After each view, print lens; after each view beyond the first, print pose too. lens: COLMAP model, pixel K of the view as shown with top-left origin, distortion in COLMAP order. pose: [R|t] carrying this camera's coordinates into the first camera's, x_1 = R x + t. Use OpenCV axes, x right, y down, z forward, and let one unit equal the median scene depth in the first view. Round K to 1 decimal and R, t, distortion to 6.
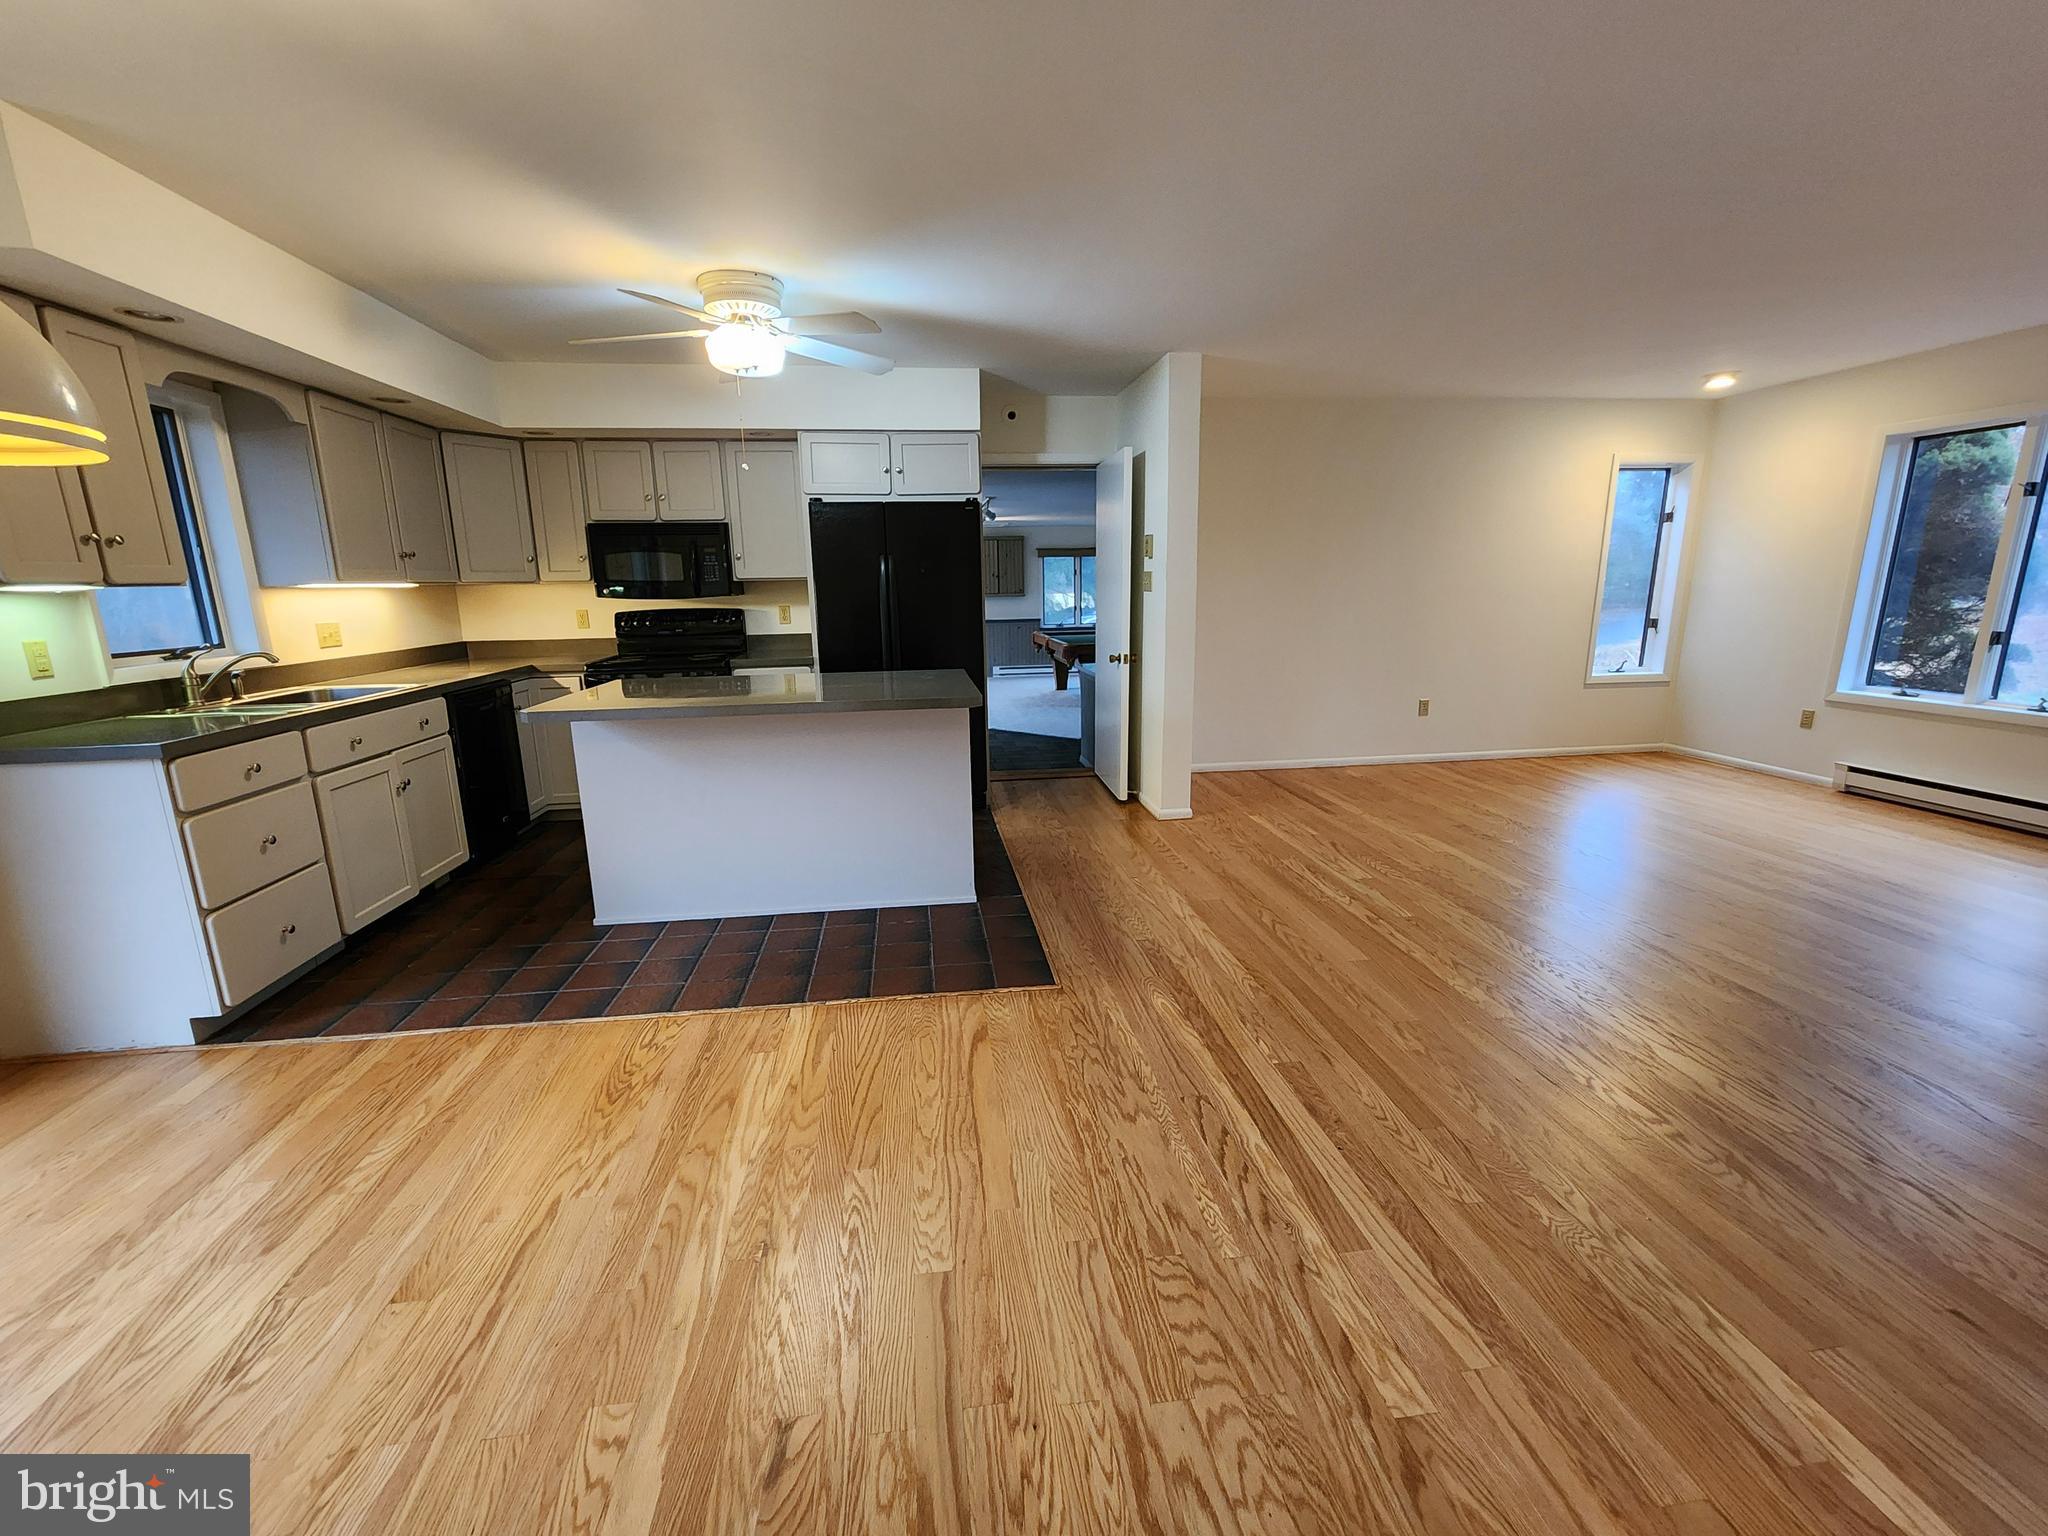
lens RADIAL K [[843.6, 0, 1014.8], [0, 843.6, 773.4], [0, 0, 1]] dist [0.001141, 0.000263]
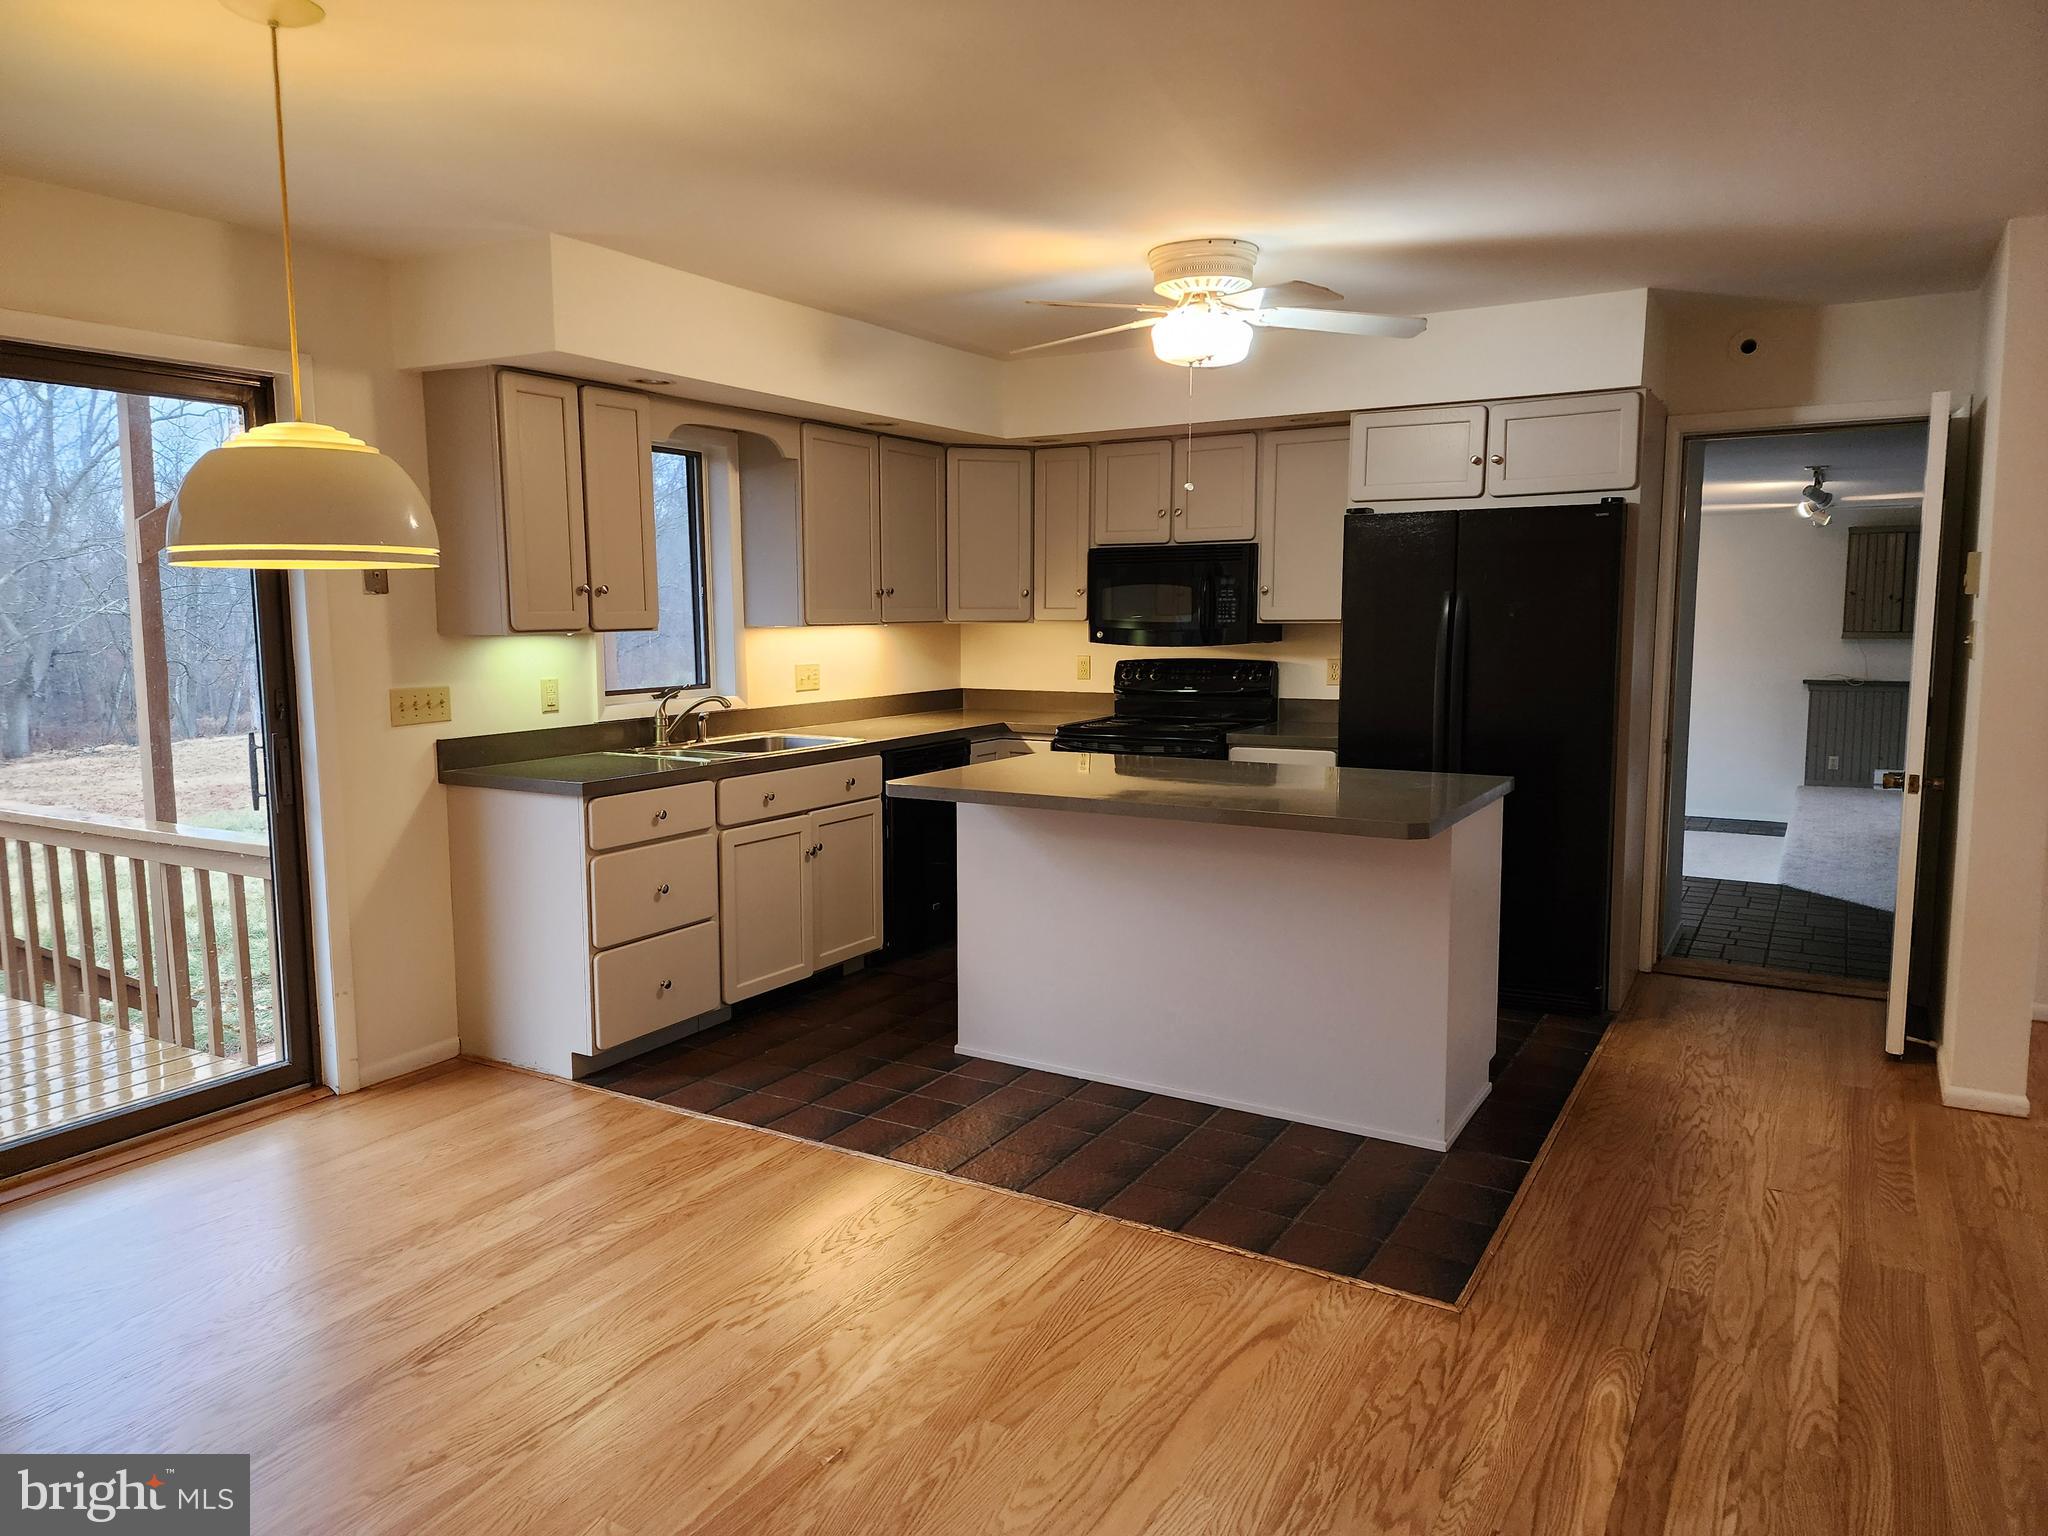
lens RADIAL K [[1389.7, 0, 1024.0], [0, 1389.7, 768.0], [0, 0, 1]] dist [0.084504, -0.080920]
pose [[0.785885, 0.085712, -0.612404, 0.373859], [-0.144824, 0.988315, -0.047526, -0.037638], [0.601174, 0.126041, 0.789115, -0.039459]]
